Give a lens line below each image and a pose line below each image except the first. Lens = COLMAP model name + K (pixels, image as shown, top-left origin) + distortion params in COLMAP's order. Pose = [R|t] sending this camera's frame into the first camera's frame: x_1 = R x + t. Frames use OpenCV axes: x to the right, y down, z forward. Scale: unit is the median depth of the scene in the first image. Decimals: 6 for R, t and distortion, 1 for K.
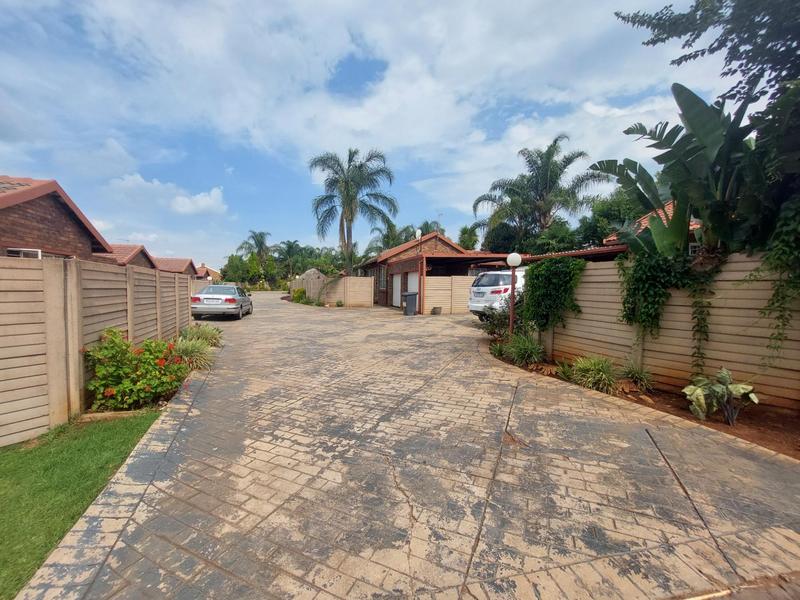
lens RADIAL K [[324.8, 0, 409.4], [0, 324.8, 299.2], [0, 0, 1]] dist [-0.001543, -0.000323]
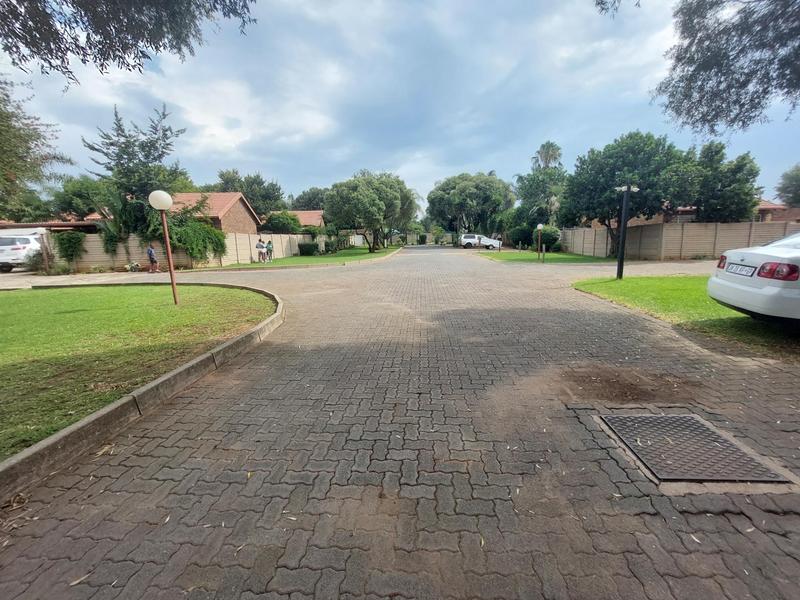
lens RADIAL K [[324.8, 0, 409.4], [0, 324.8, 299.2], [0, 0, 1]] dist [-0.001543, -0.000323]
pose [[0.241719, -0.183831, 0.952774, -1.584168], [0.071750, 0.982589, 0.171380, 0.165296], [-0.967690, 0.026936, 0.250700, -2.446244]]
